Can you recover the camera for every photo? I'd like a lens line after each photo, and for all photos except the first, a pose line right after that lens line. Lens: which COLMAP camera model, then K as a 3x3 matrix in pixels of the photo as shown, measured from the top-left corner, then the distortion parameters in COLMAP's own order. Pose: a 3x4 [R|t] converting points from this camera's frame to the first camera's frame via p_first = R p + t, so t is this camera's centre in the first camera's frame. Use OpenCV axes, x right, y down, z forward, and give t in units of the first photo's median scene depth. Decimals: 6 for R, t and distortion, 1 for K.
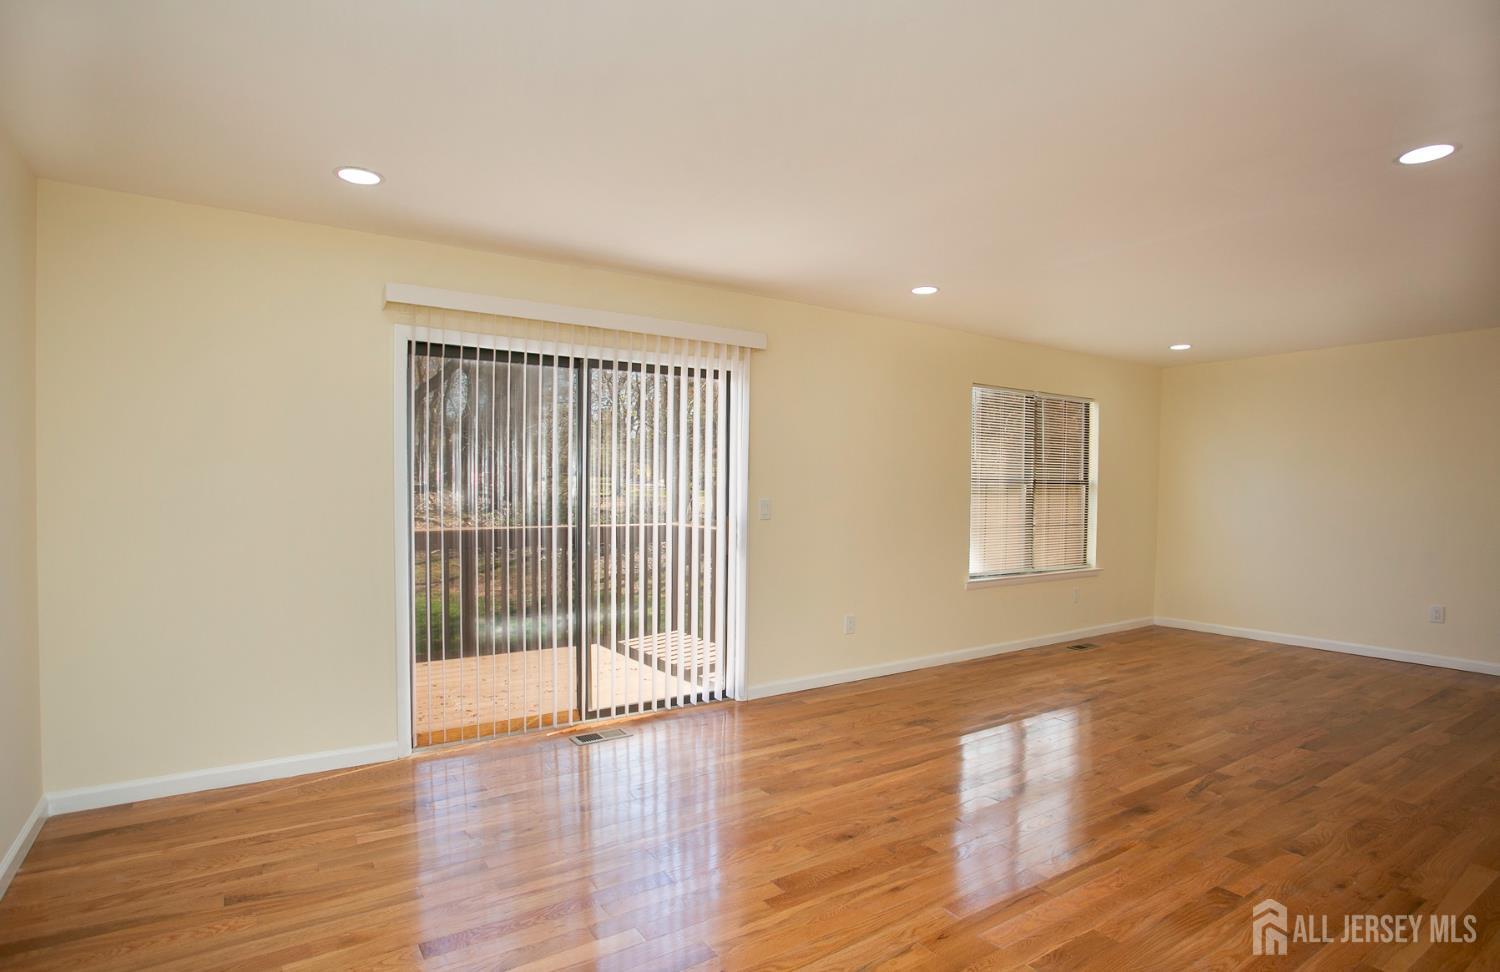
lens RADIAL K [[747.8, 0, 750.0], [0, 747.8, 486.0], [0, 0, 1]] dist [-0.002388, -0.000549]
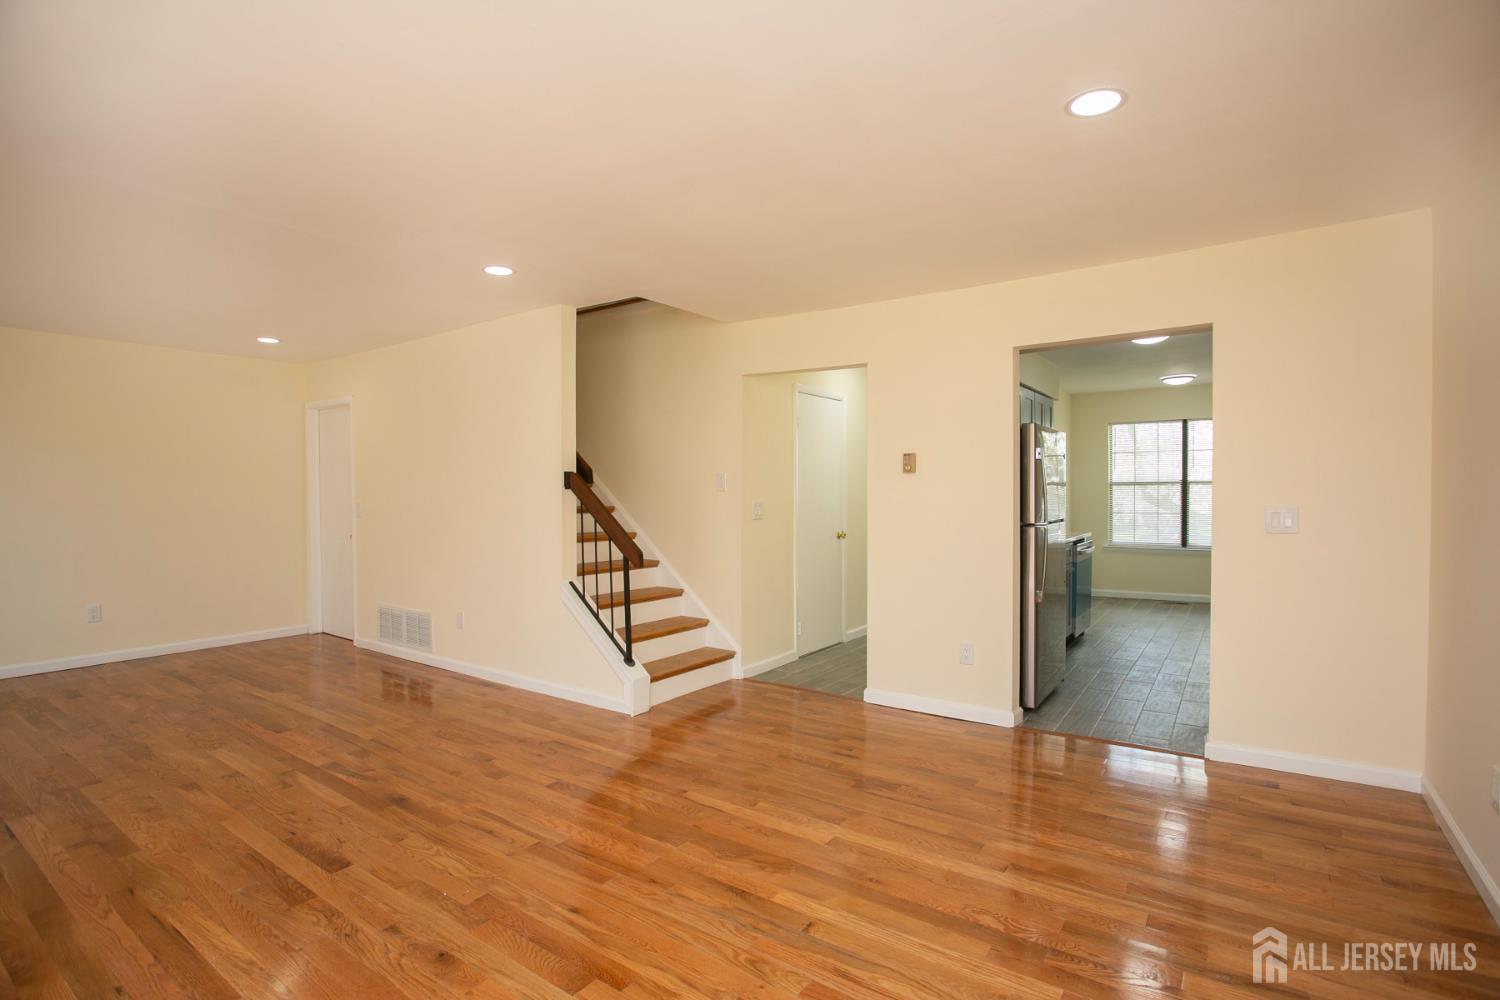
lens RADIAL K [[758.7, 0, 750.0], [0, 758.7, 500.0], [0, 0, 1]] dist [-0.000976, -0.000021]
pose [[-0.333175, -0.014043, 0.942760, -0.624959], [-0.003508, 0.999901, 0.013655, -0.003833], [-0.942858, 0.001242, -0.333192, 0.871793]]
